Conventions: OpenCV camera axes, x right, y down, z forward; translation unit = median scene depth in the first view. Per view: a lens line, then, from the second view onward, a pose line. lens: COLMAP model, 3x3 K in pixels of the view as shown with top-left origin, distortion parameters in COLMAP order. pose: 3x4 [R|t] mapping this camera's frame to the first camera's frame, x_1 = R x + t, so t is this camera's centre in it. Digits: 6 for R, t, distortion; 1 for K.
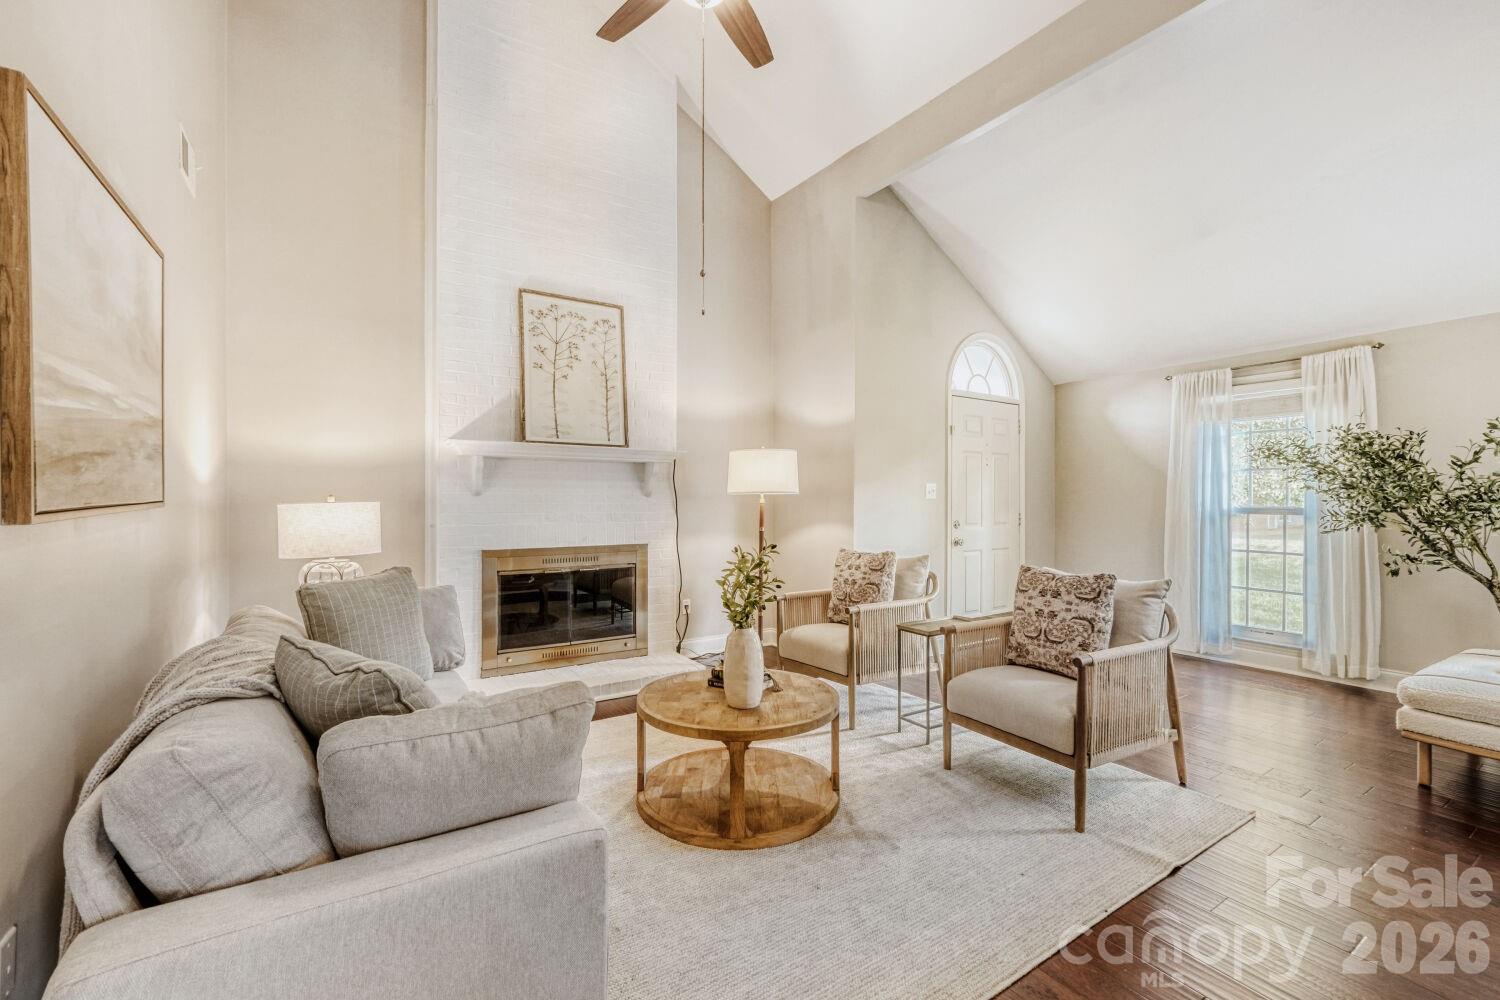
lens RADIAL K [[647.5, 0, 747.1], [0, 647.5, 489.0], [0, 0, 1]] dist [0.009433, 0.000161]
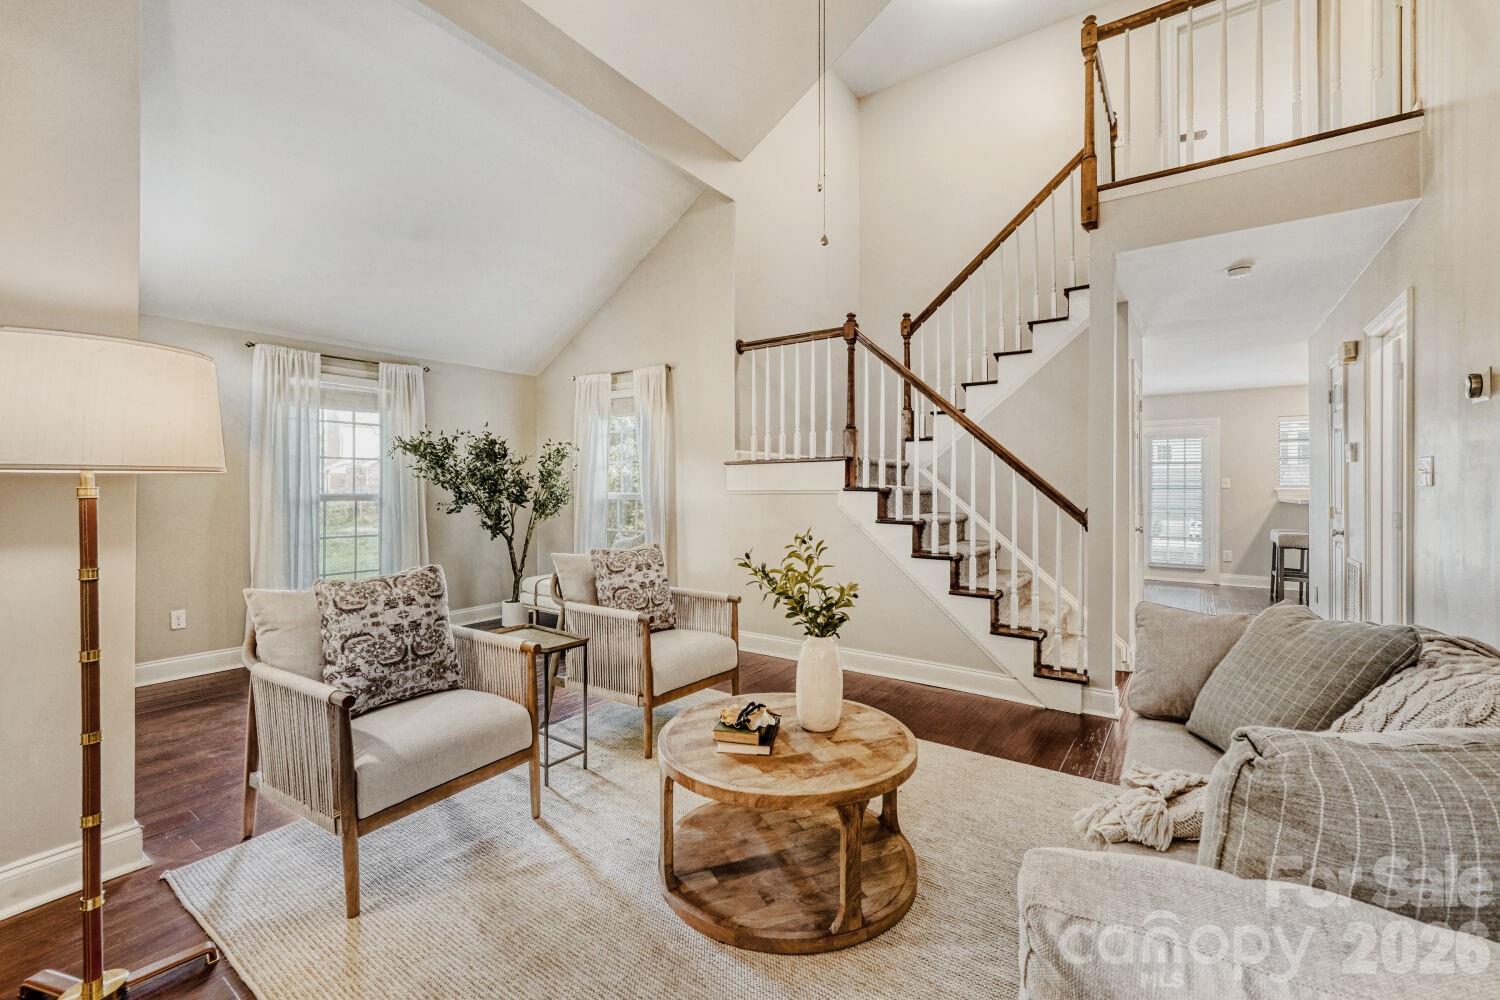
lens RADIAL K [[647.5, 0, 747.1], [0, 647.5, 489.0], [0, 0, 1]] dist [0.009433, 0.000161]
pose [[-0.426820, 0.000646, 0.904336, -0.459436], [0.002666, 0.999996, 0.000544, 0.019300], [-0.904333, 0.002643, -0.426820, 0.960130]]
